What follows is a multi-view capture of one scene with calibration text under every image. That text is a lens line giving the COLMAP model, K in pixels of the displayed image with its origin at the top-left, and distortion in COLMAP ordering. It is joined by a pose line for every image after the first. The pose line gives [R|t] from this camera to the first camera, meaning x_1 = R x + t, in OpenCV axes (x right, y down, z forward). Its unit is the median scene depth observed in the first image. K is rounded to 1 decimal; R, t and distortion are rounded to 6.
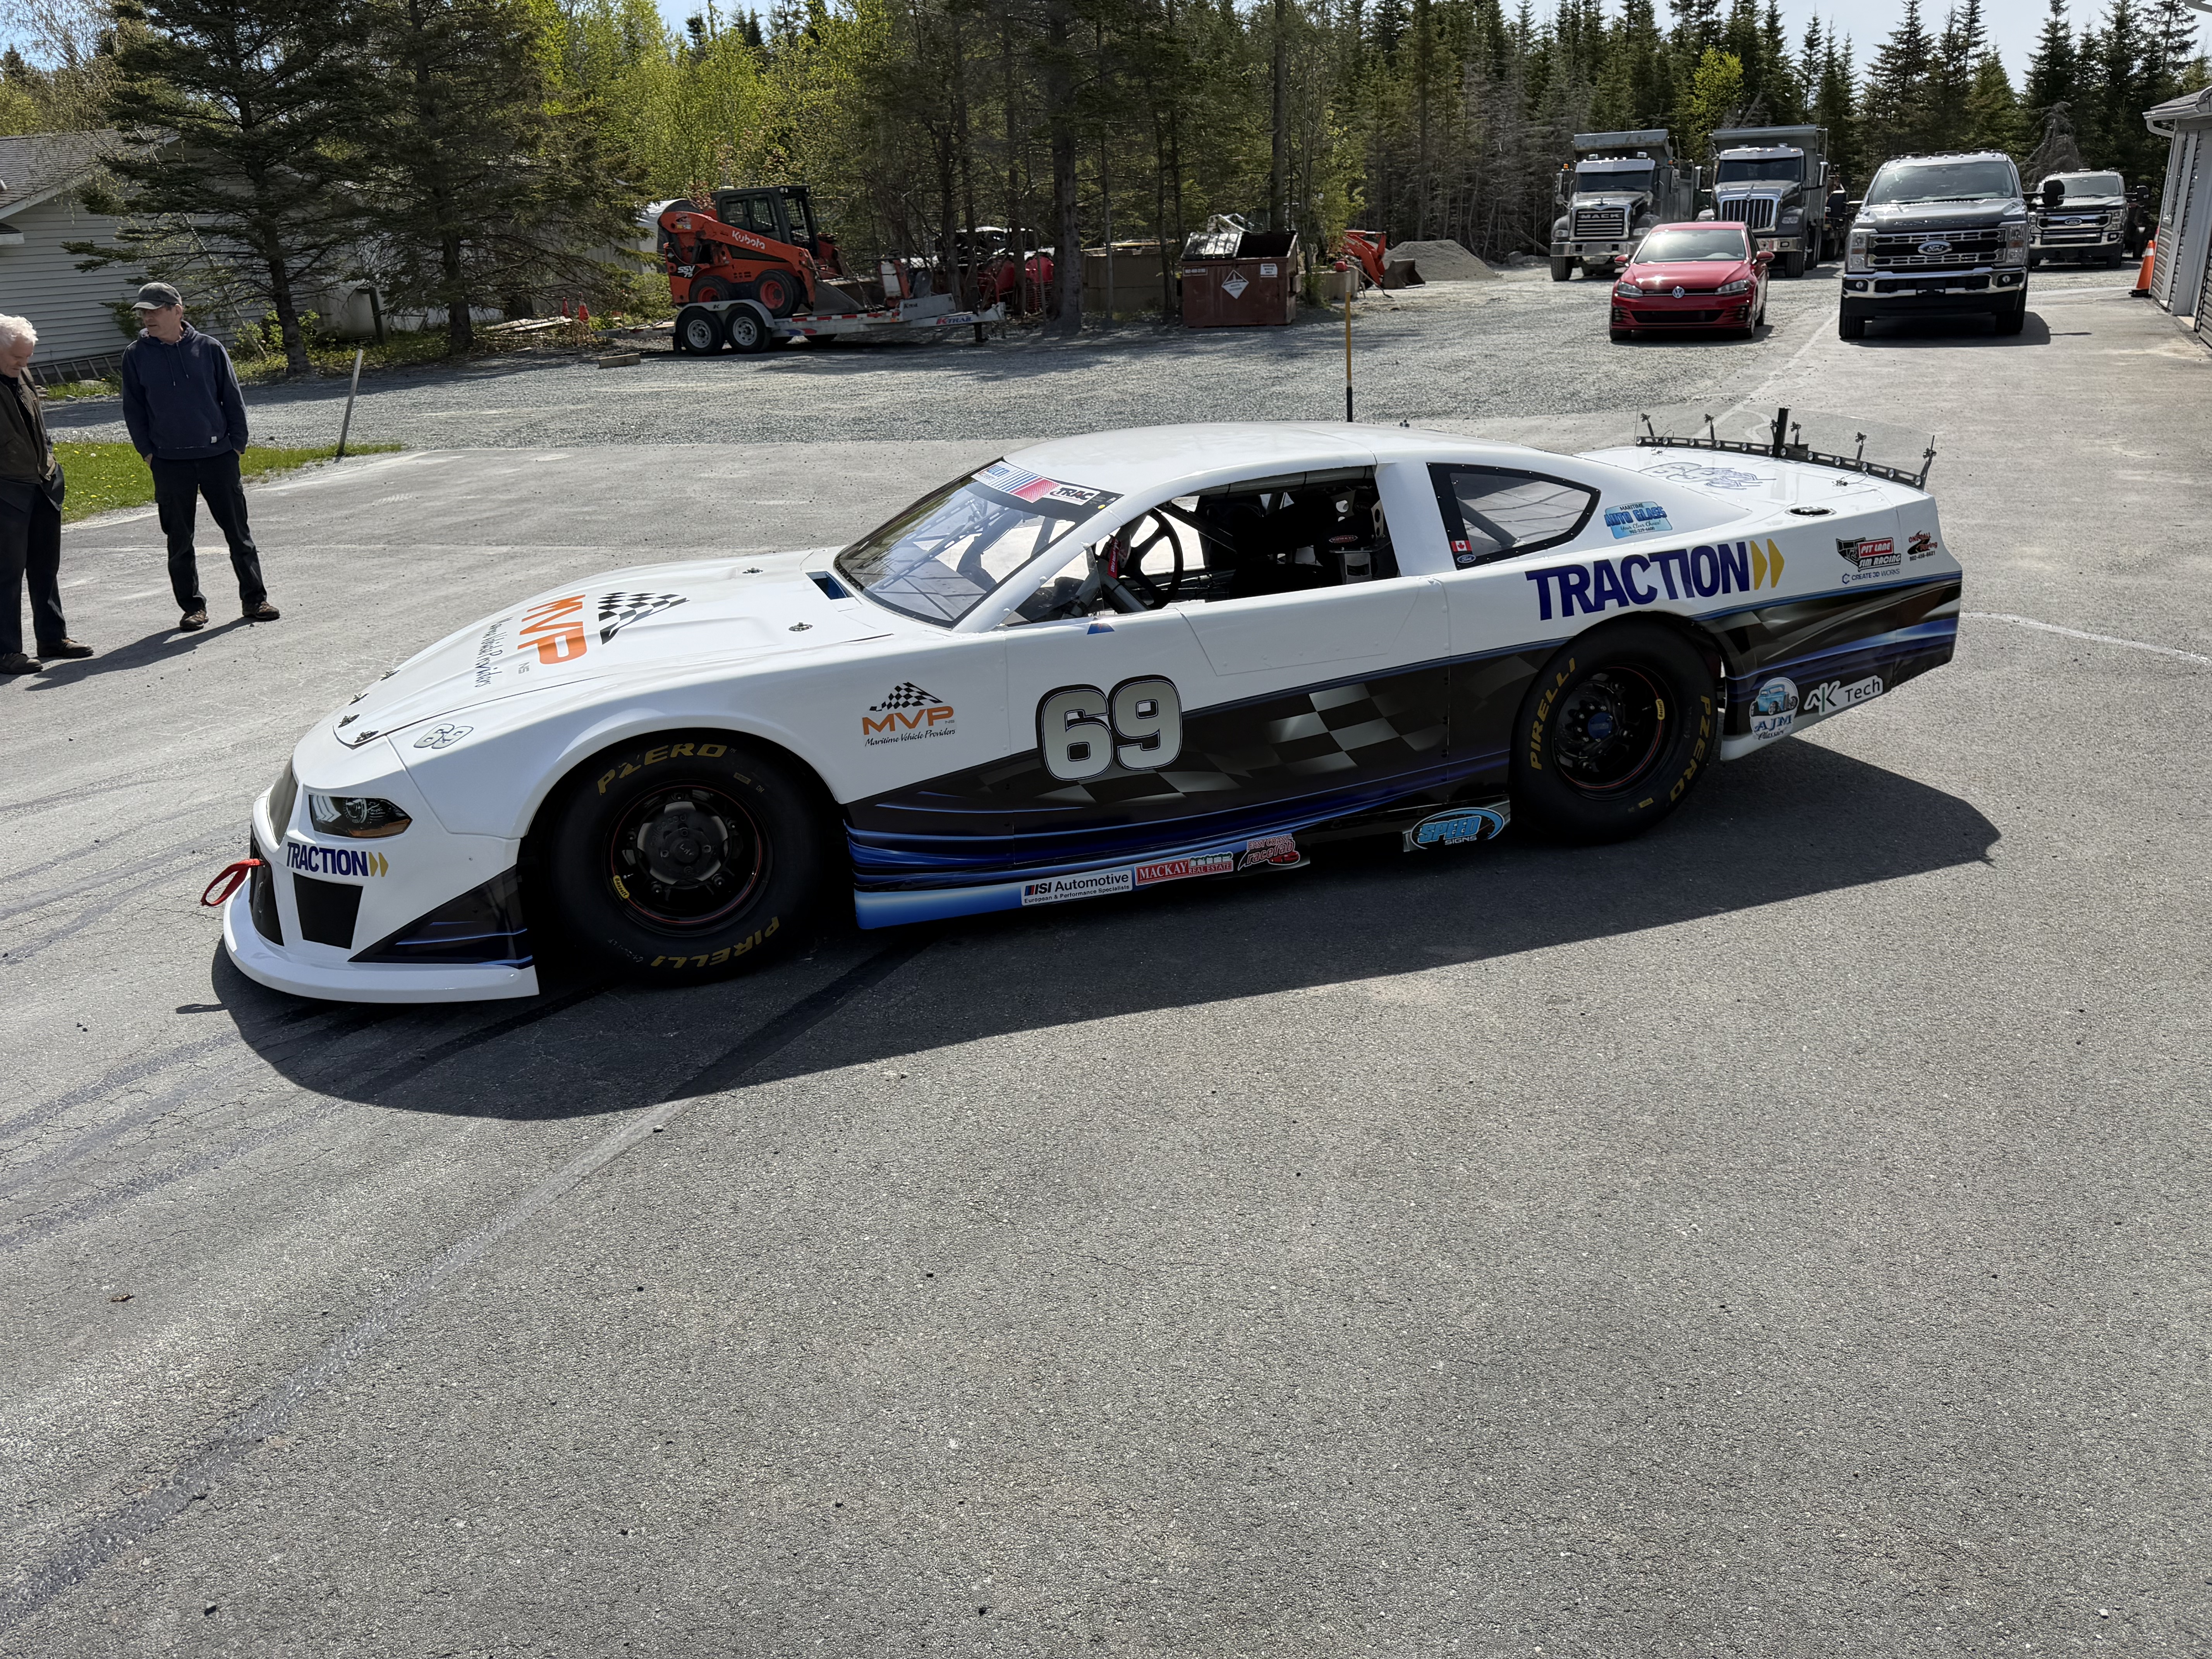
lens RADIAL K [[1731.4, 0, 1106.7], [0, 1731.4, 791.1], [0, 0, 1]] dist [0.119061, -0.156058]
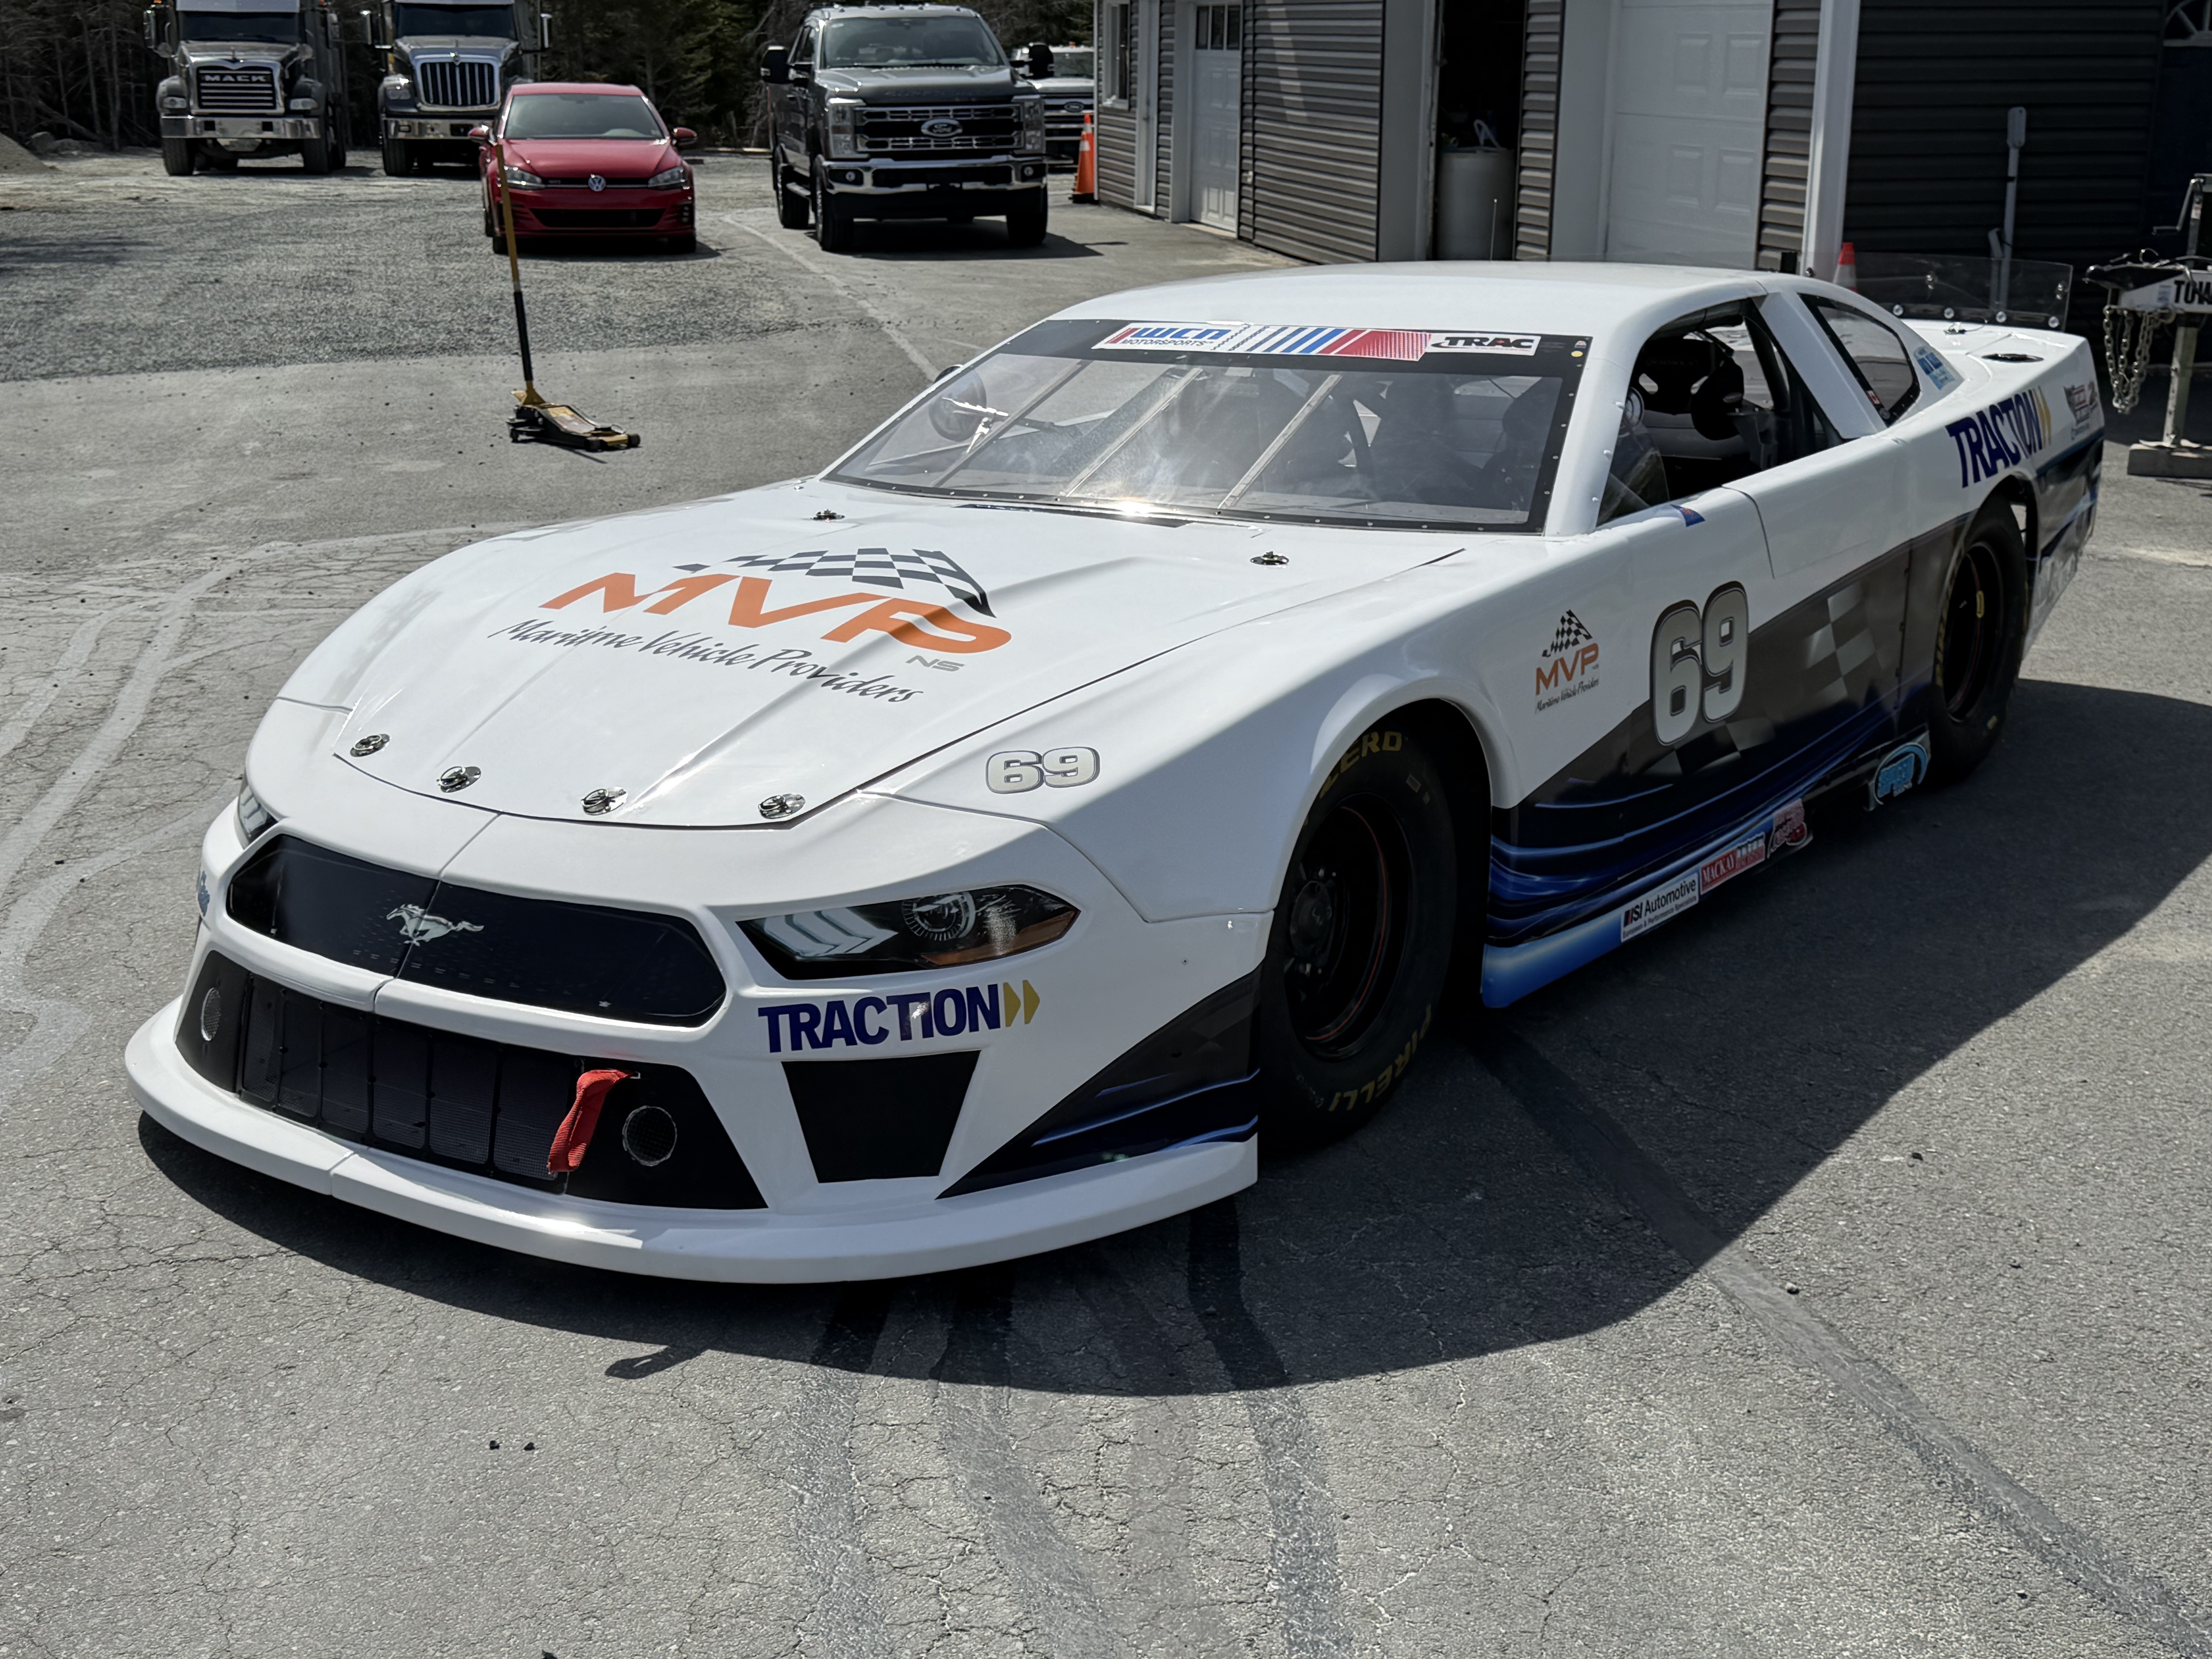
lens RADIAL K [[2774.1, 0, 1106.0], [0, 2774.1, 829.5], [0, 0, 1]] dist [0.087248, -0.268355]
pose [[0.792794, -0.126605, 0.596195, -0.832016], [0.162785, 0.986637, -0.006946, -0.001744], [-0.587348, 0.102558, 0.802810, 0.248587]]
